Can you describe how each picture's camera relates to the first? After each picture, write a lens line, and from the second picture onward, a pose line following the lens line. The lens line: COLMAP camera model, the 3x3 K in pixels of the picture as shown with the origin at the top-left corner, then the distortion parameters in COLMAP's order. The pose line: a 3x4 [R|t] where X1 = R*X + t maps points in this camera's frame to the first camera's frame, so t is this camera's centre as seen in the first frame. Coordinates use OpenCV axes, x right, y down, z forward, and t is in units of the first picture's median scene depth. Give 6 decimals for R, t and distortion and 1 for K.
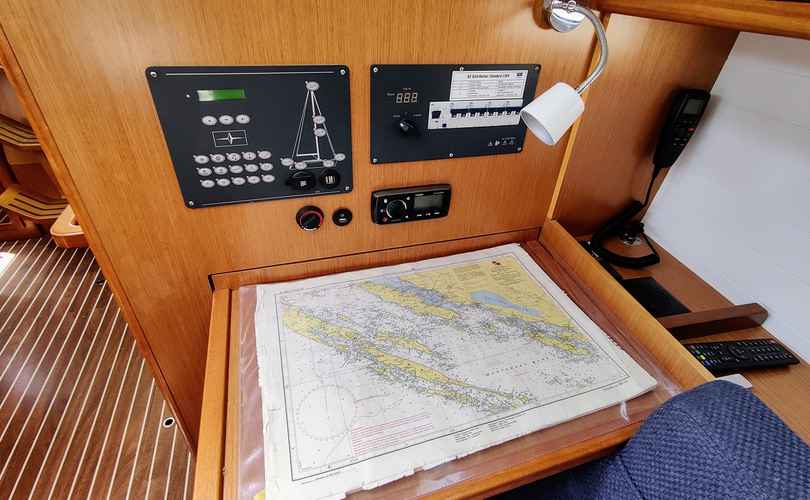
lens RADIAL K [[396.6, 0, 401.7], [0, 396.6, 250.0], [0, 0, 1]] dist [-0.001790, 0.000760]
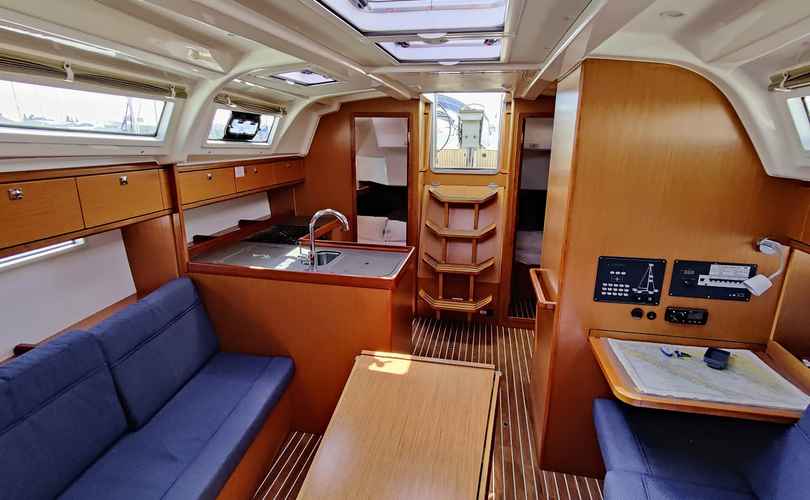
lens RADIAL K [[396.6, 0, 410.4], [0, 396.6, 242.4], [0, 0, 1]] dist [-0.001790, 0.000760]
pose [[0.874638, 0.078702, -0.478345, -0.343807], [-0.245264, 0.922971, -0.296599, 0.626726], [0.418156, 0.376738, 0.826568, -1.904615]]
